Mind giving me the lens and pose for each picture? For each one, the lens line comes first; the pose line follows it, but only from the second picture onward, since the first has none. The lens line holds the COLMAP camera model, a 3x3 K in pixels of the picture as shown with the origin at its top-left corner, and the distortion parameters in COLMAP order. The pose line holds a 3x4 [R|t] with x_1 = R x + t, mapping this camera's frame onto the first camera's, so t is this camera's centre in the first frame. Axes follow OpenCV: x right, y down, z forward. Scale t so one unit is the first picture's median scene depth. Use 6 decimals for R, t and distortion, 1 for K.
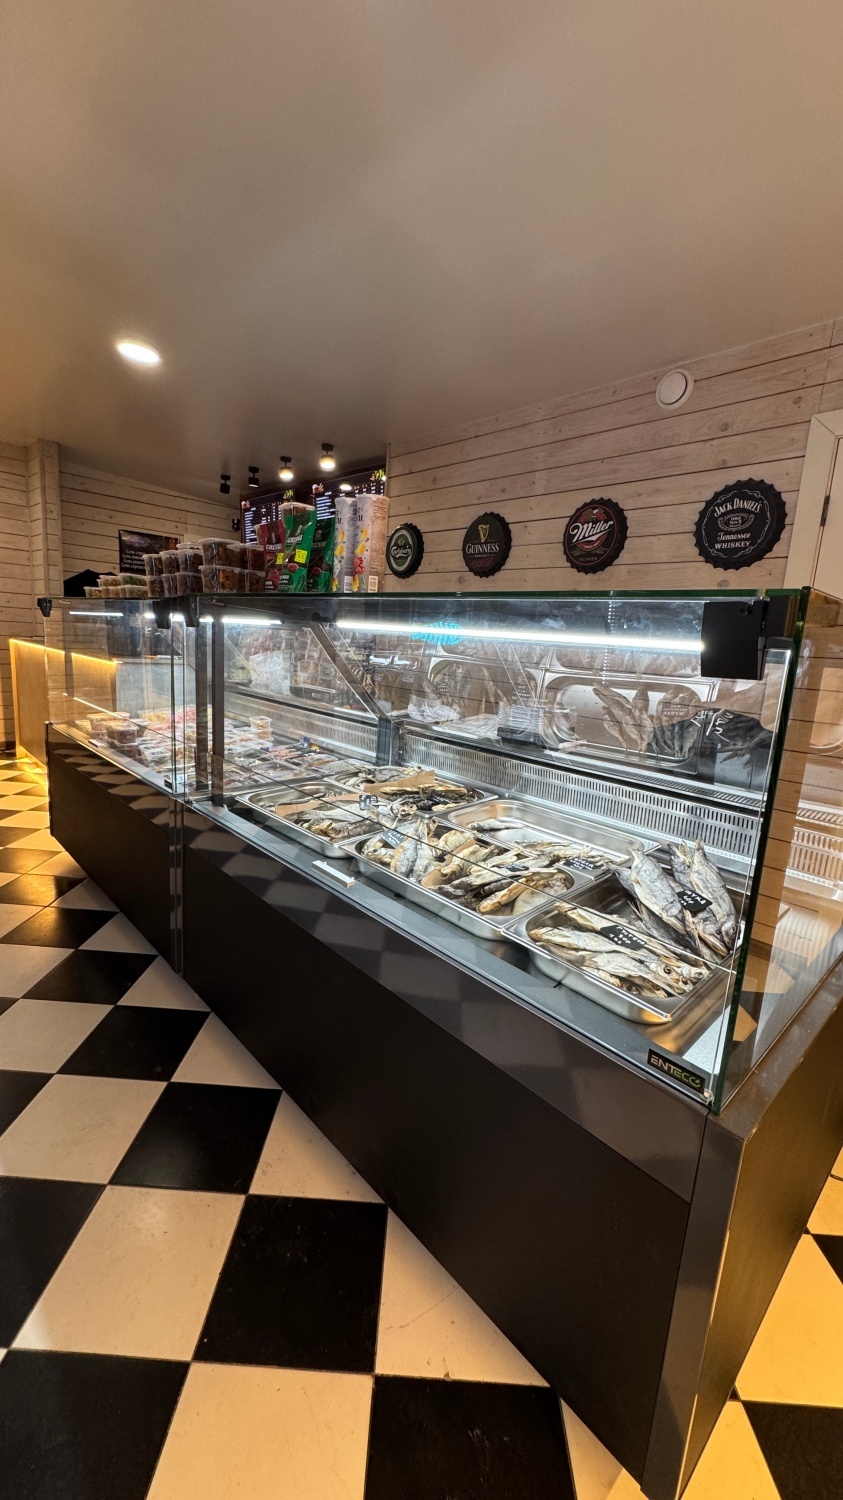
lens RADIAL K [[592.4, 0, 421.5], [0, 592.4, 750.0], [0, 0, 1]] dist [-0.001371, -0.000151]
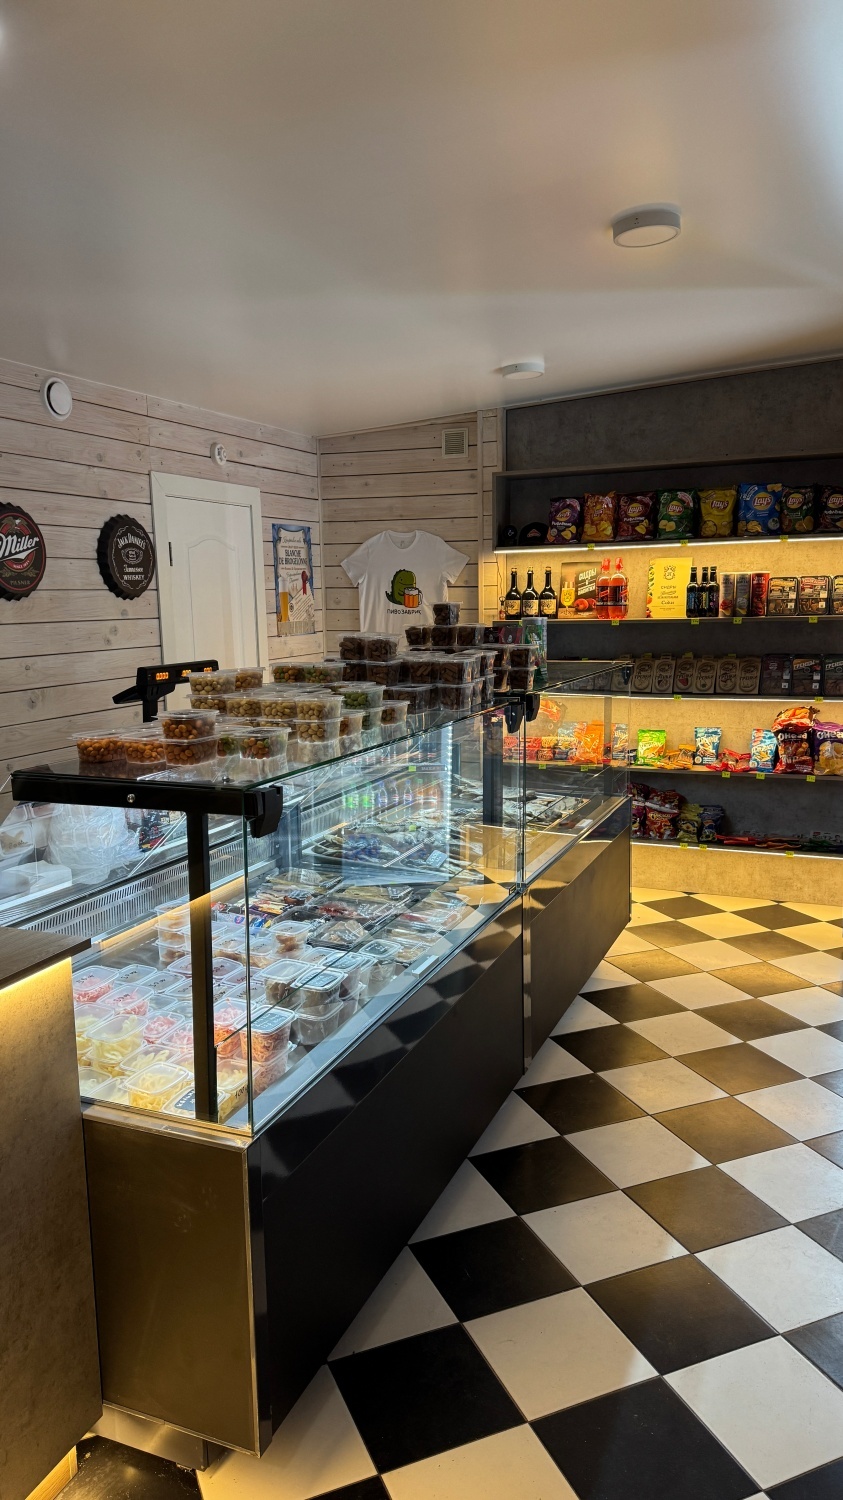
lens RADIAL K [[1097.2, 0, 421.5], [0, 1097.2, 750.0], [0, 0, 1]] dist [0.001598, -0.000250]
pose [[-0.409011, -0.198260, 0.890732, -1.423312], [0.145966, 0.949330, 0.278328, -0.508649], [-0.900780, 0.243856, -0.359347, 1.280873]]
